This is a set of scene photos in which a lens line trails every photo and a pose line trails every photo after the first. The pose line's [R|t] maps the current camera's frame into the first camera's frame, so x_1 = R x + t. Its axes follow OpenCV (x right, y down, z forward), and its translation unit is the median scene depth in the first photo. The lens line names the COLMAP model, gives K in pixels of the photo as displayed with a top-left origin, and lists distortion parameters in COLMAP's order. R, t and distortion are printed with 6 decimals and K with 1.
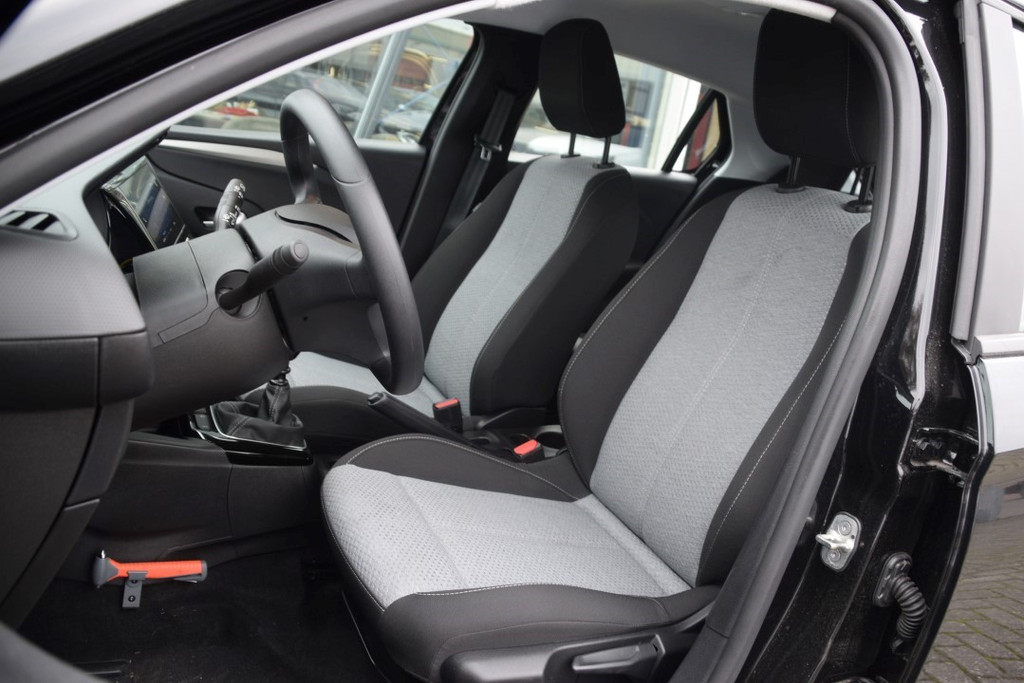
lens RADIAL K [[800.1, 0, 512.0], [0, 800.1, 341.5], [0, 0, 1]] dist [-0.164440, 0.105487]
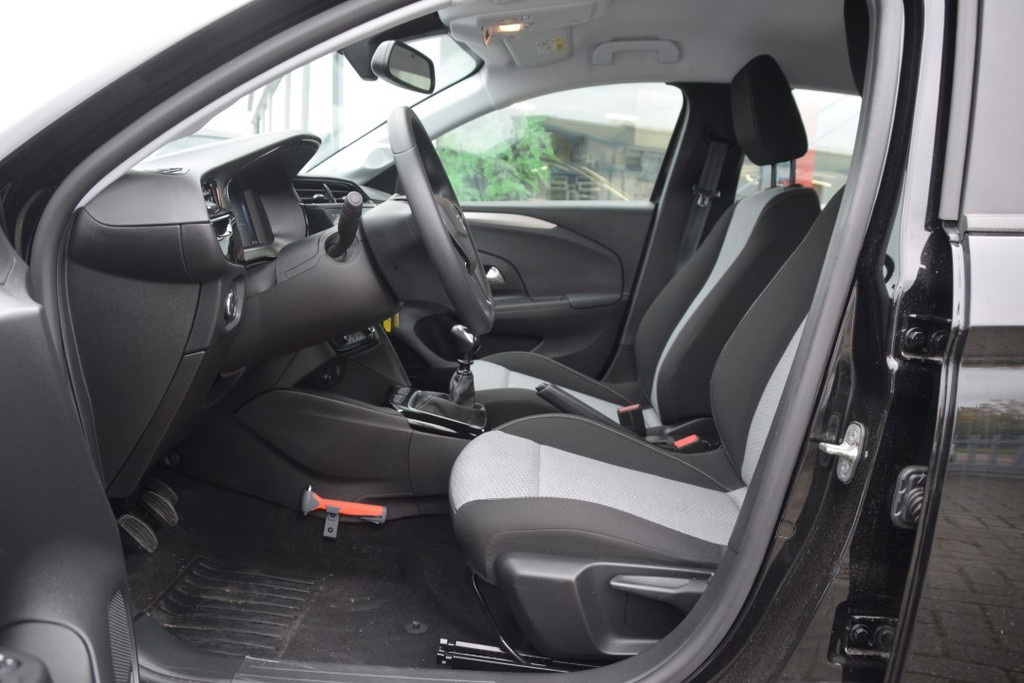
lens RADIAL K [[788.3, 0, 512.0], [0, 788.3, 341.5], [0, 0, 1]] dist [-0.121377, -0.006189]
pose [[0.875155, -0.049746, -0.481279, 0.419456], [-0.033024, 0.986240, -0.161990, 0.233927], [0.482714, 0.157660, 0.861470, -0.020934]]
